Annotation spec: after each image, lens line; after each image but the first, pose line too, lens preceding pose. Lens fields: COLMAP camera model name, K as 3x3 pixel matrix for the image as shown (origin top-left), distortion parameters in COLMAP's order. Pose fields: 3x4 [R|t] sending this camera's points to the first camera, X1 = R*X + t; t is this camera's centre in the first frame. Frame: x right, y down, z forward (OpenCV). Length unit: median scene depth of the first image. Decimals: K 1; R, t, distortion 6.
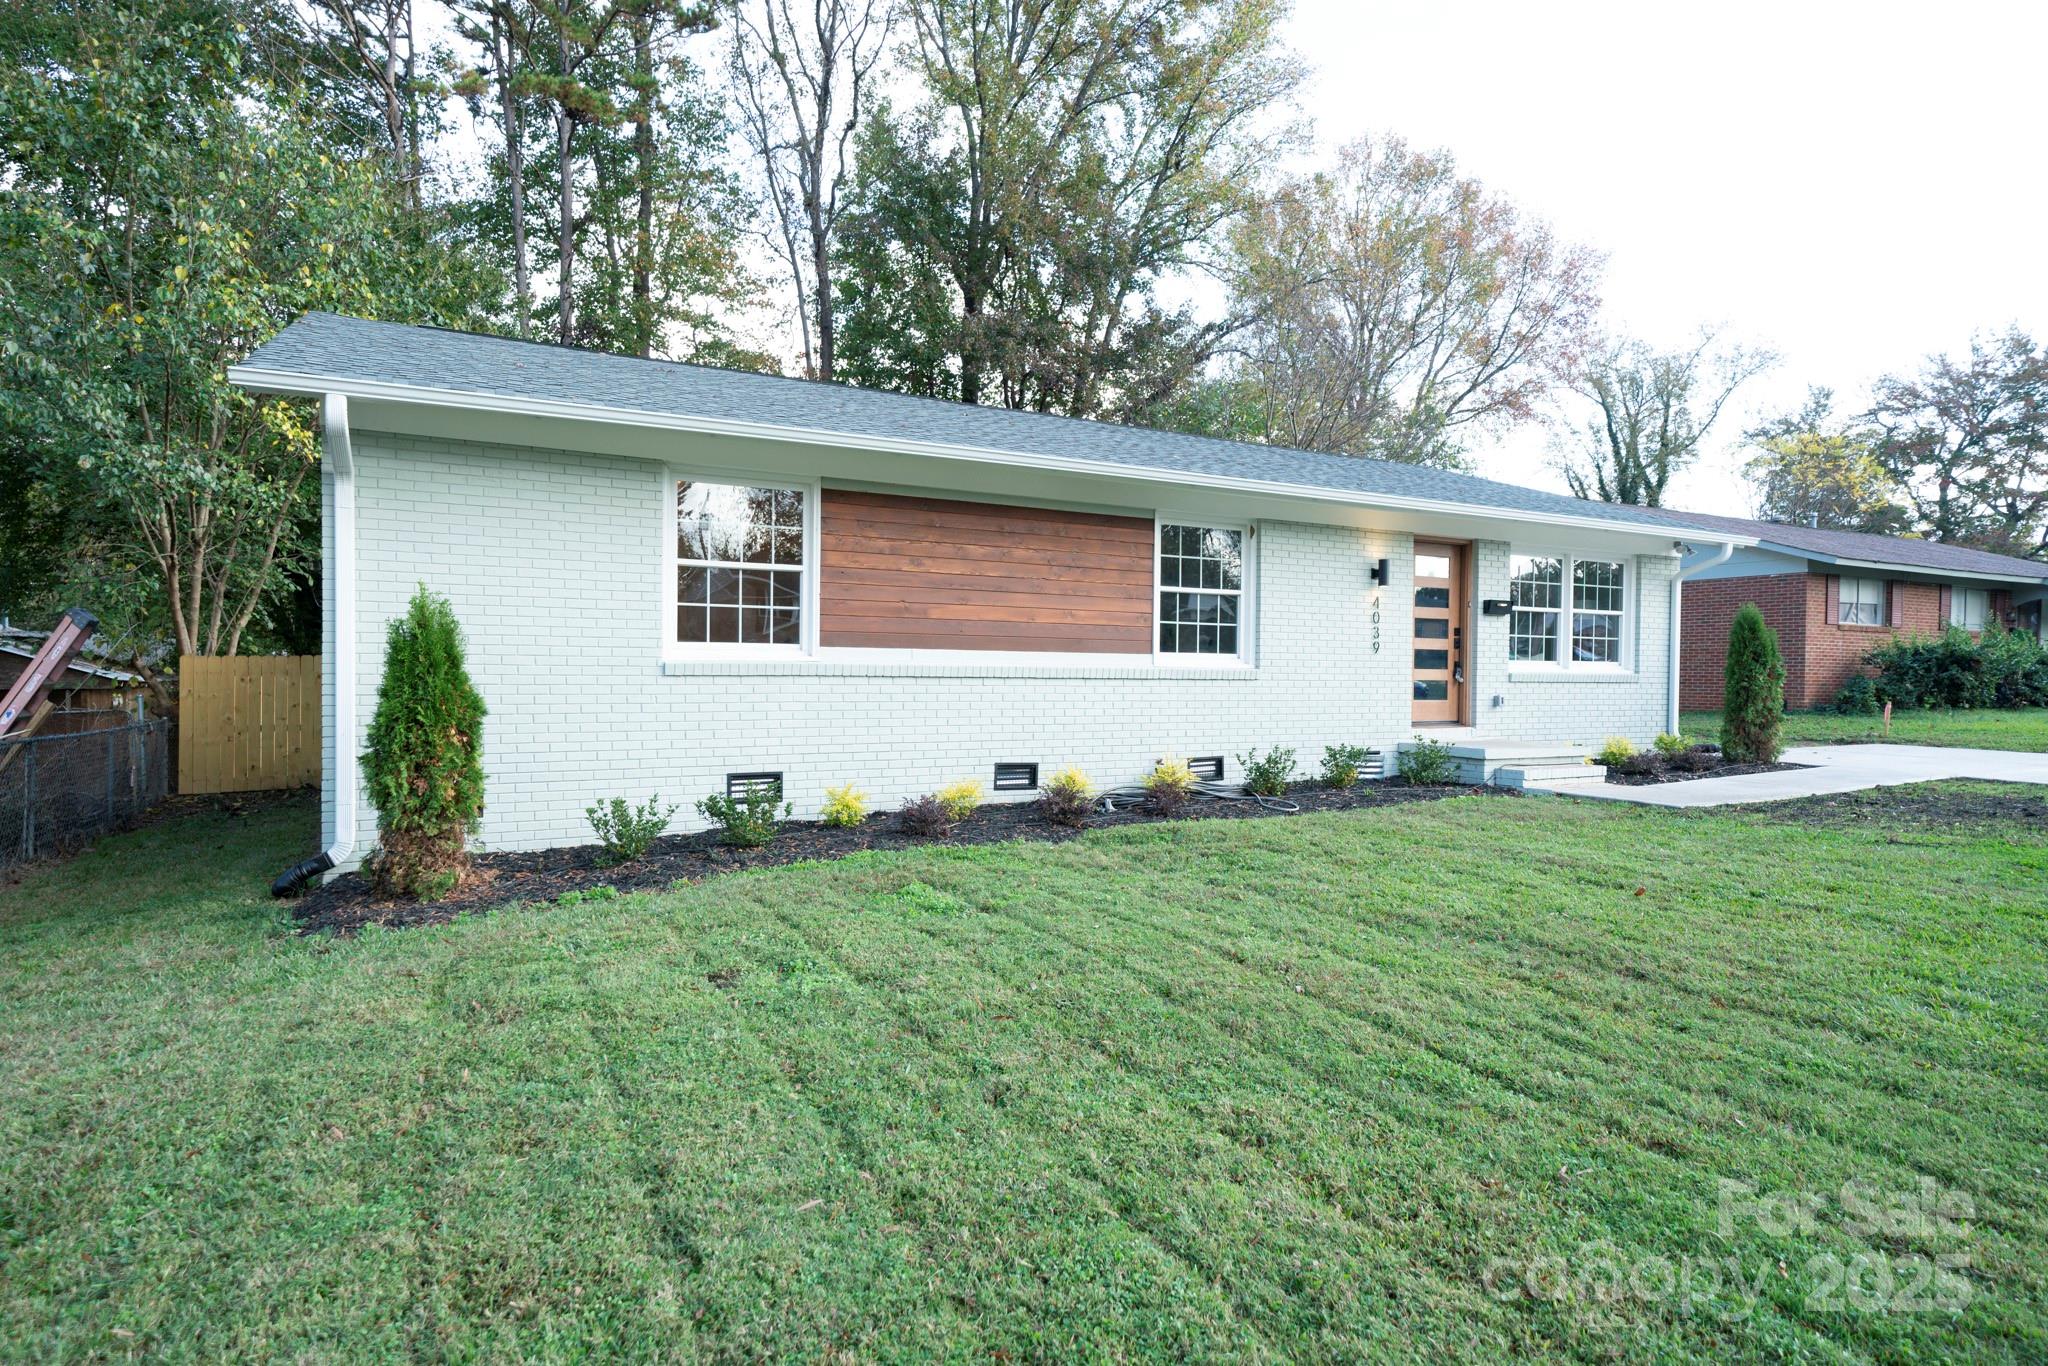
lens RADIAL K [[1112.7, 0, 1030.5], [0, 1112.7, 682.2], [0, 0, 1]] dist [0.022641, 0.000039]
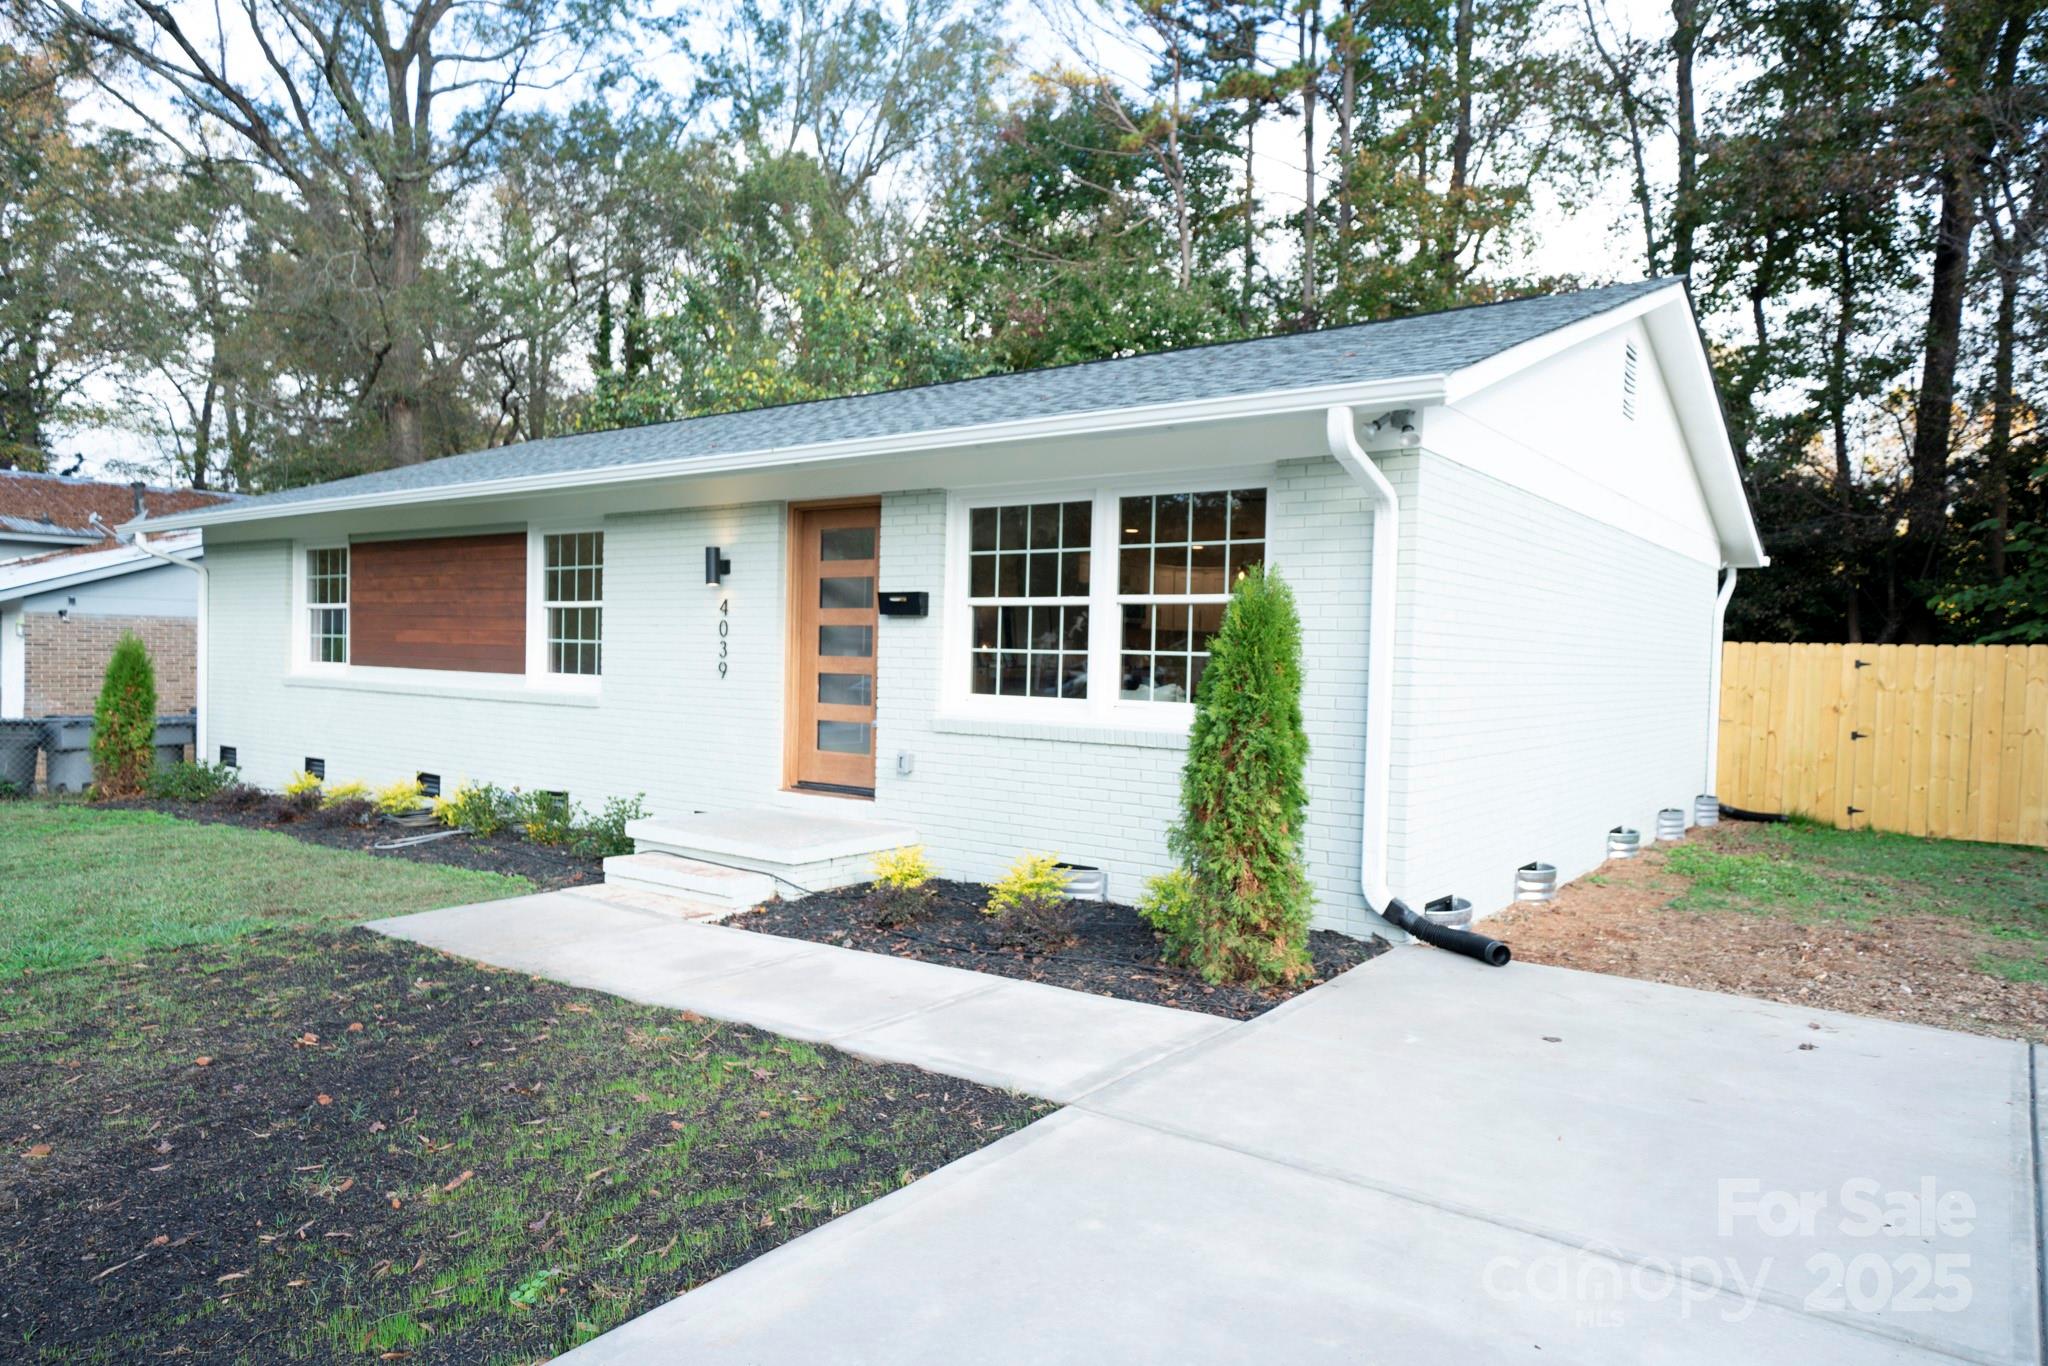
lens RADIAL K [[1268.5, 0, 1024.0], [0, 1268.5, 683.0], [0, 0, 1]] dist [0.003190, 0.030074]
pose [[0.410978, 0.020152, -0.911423, 0.435569], [-0.025712, 0.999614, 0.010508, -0.013944], [0.911283, 0.019116, 0.411337, 0.324688]]
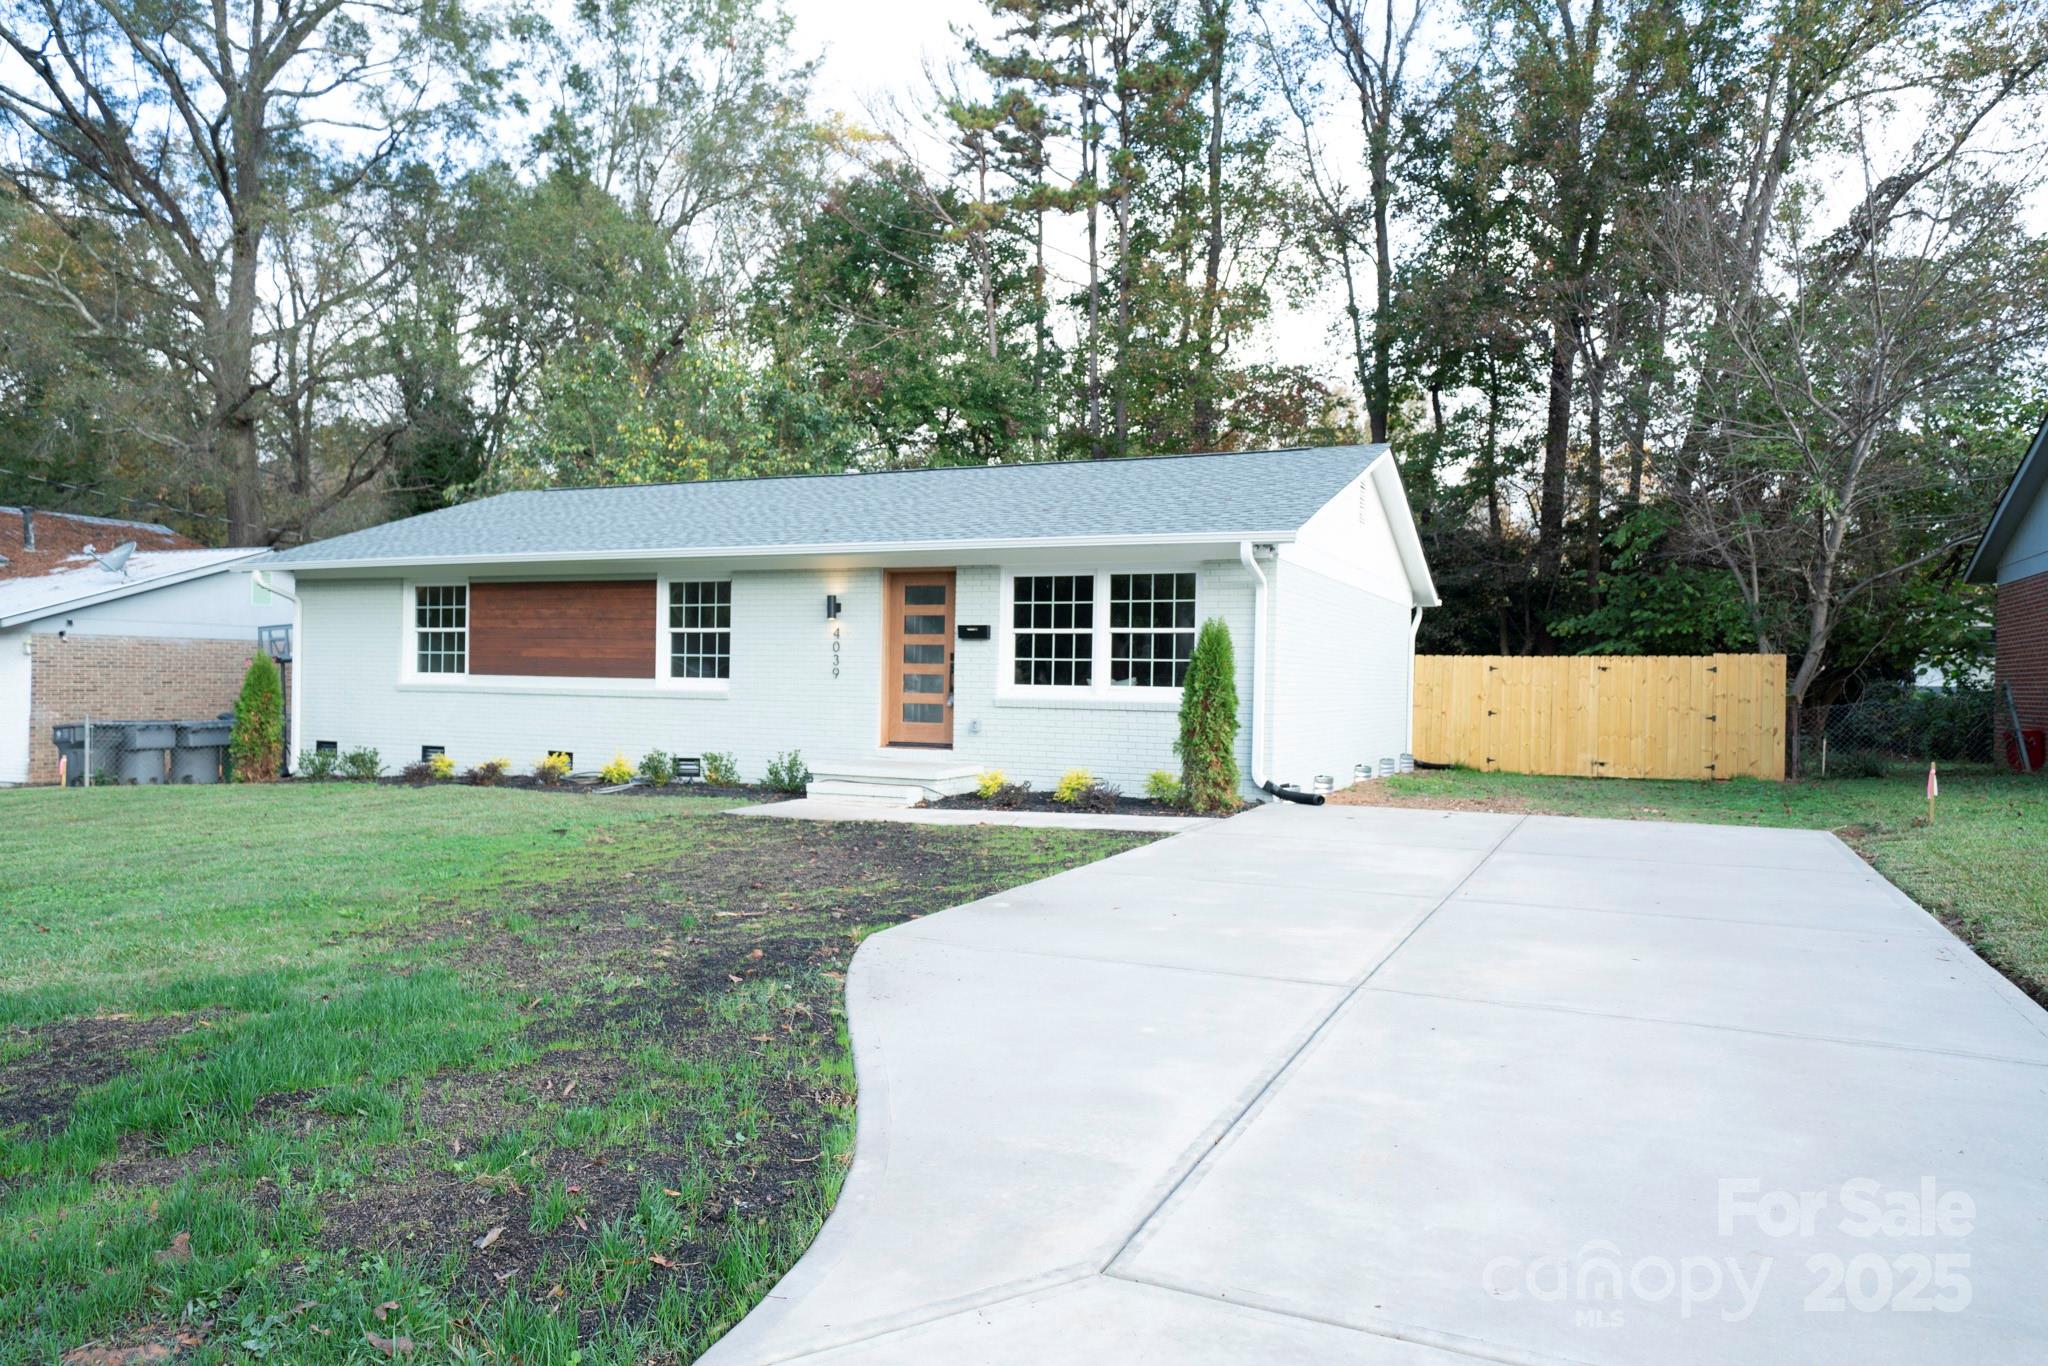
lens RADIAL K [[1325.4, 0, 1024.0], [0, 1325.4, 683.0], [0, 0, 1]] dist [0.027979, 0.002379]
pose [[0.595742, 0.002961, -0.803171, 0.578188], [-0.017076, 0.999814, -0.008980, -0.004658], [0.802995, 0.019065, 0.595681, 0.136775]]
